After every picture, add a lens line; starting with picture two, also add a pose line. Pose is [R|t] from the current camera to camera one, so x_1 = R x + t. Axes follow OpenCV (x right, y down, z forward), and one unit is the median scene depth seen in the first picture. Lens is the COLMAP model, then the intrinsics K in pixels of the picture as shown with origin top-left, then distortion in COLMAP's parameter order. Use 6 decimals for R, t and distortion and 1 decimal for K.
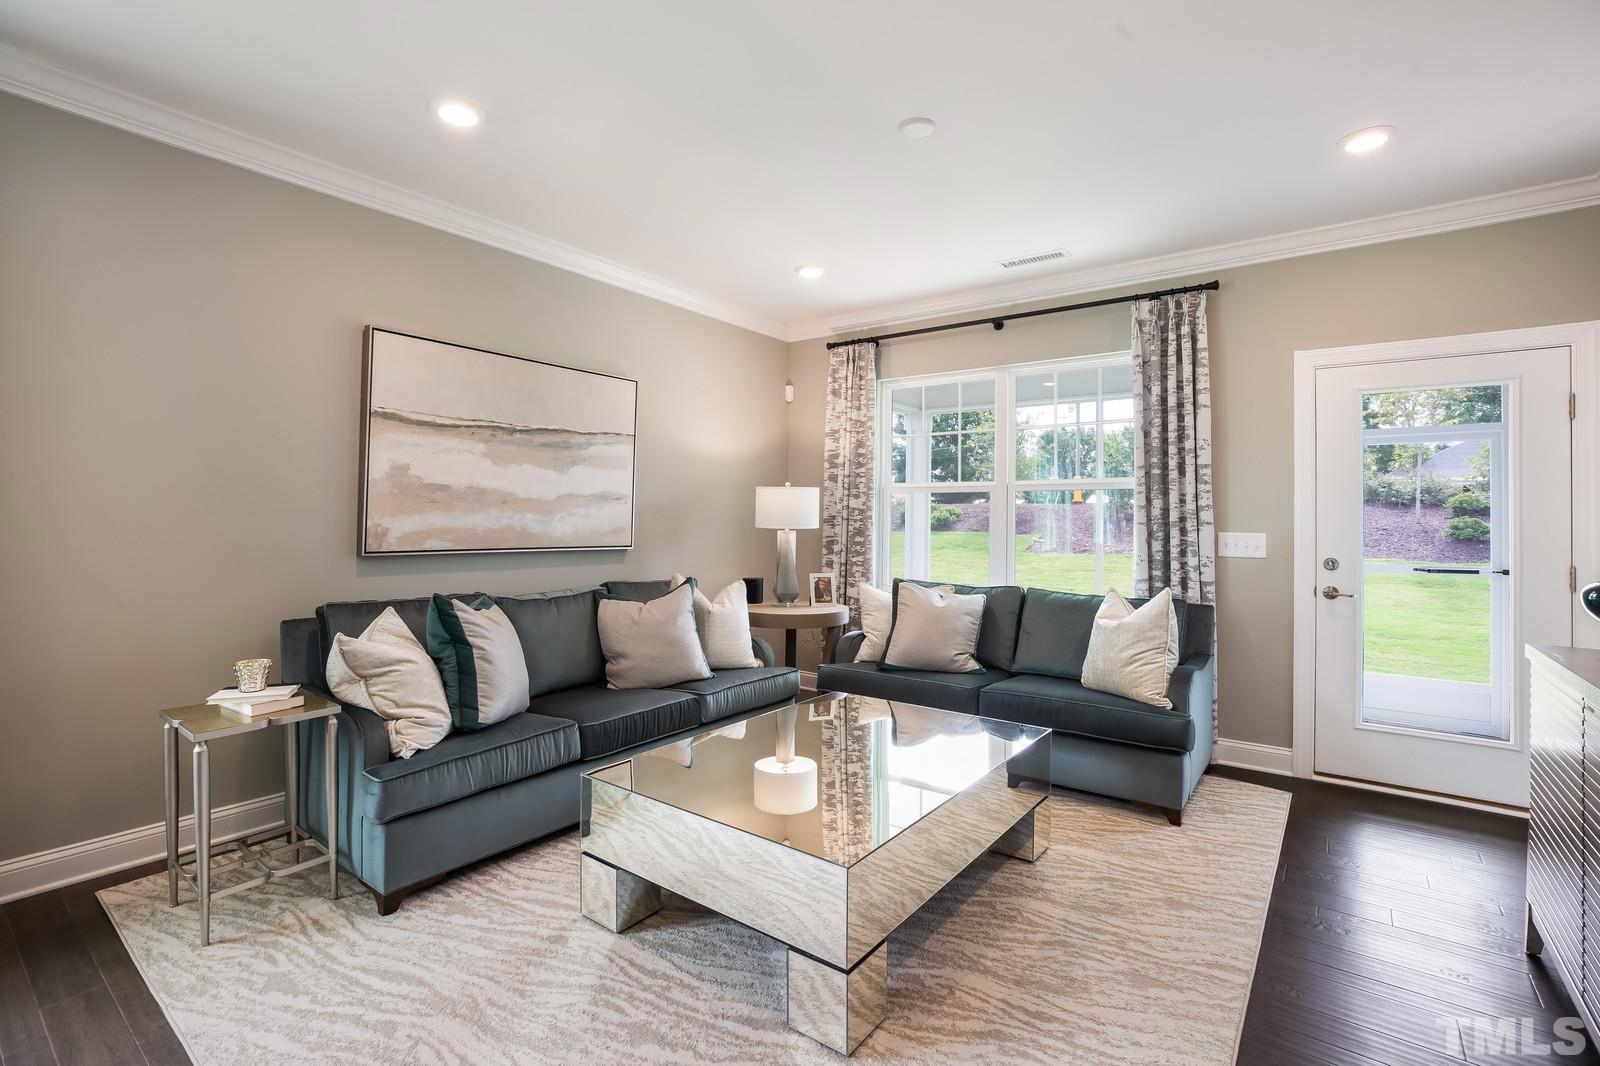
lens RADIAL K [[730.3, 0, 771.8], [0, 730.3, 510.5], [0, 0, 1]] dist [-0.032560, 0.000308]
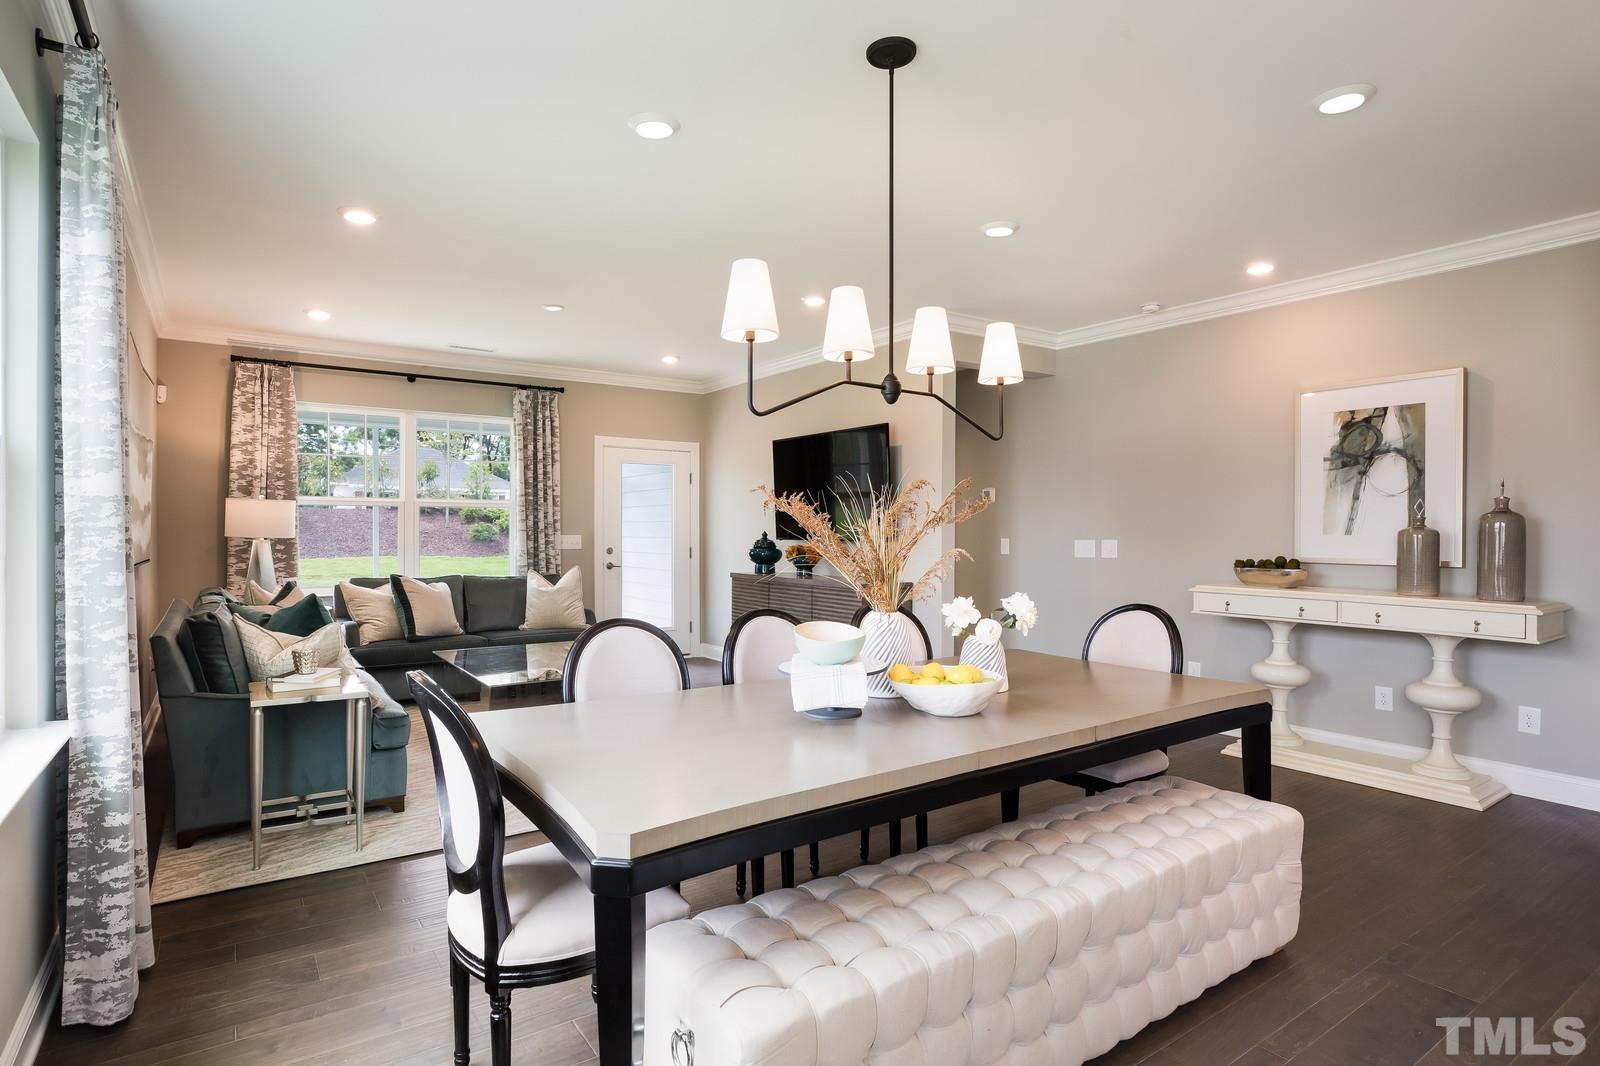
lens RADIAL K [[847.6, 0, 799.4], [0, 847.6, 528.3], [0, 0, 1]] dist [-0.000637, -0.000051]
pose [[0.309373, -0.008515, 0.950903, -1.099142], [-0.010195, 0.999873, 0.012270, -0.015990], [-0.950886, -0.013491, 0.309247, -0.157493]]
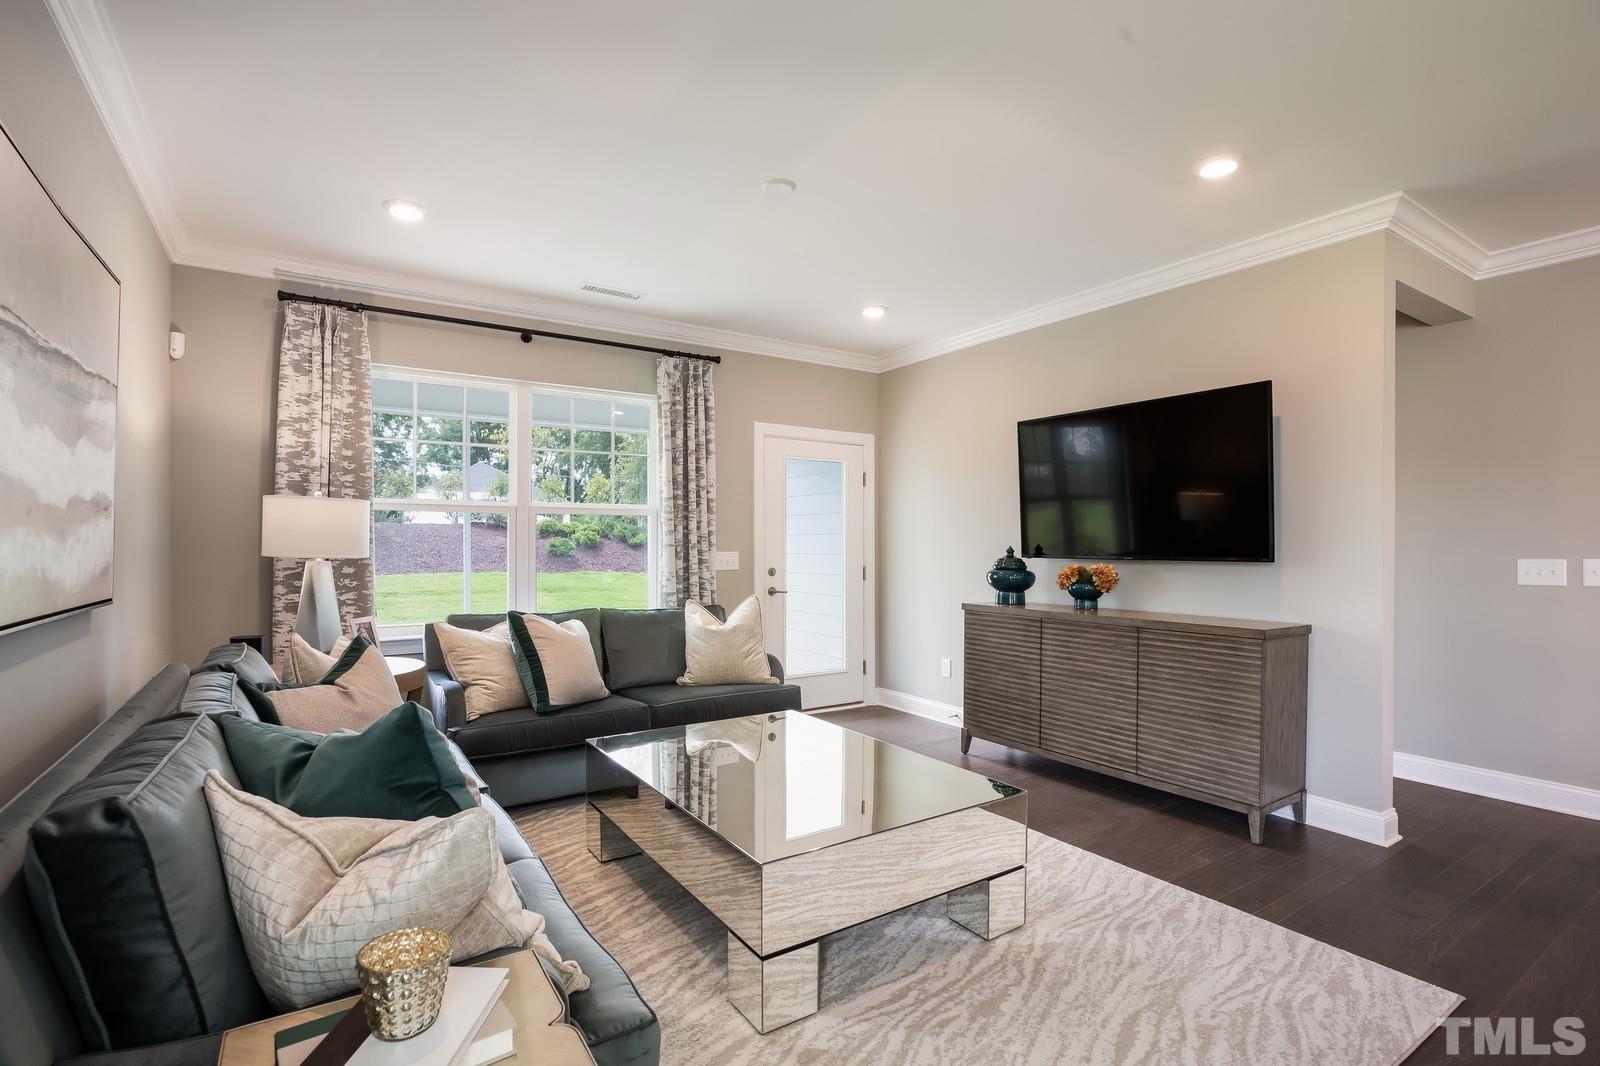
lens RADIAL K [[751.2, 0, 799.5], [0, 751.2, 543.3], [0, 0, 1]] dist [-0.017503, 0.000449]
pose [[0.324378, -0.009193, 0.945883, -0.597433], [-0.008504, 0.999884, 0.012634, -0.003019], [-0.945889, -0.012142, 0.324262, 0.412619]]
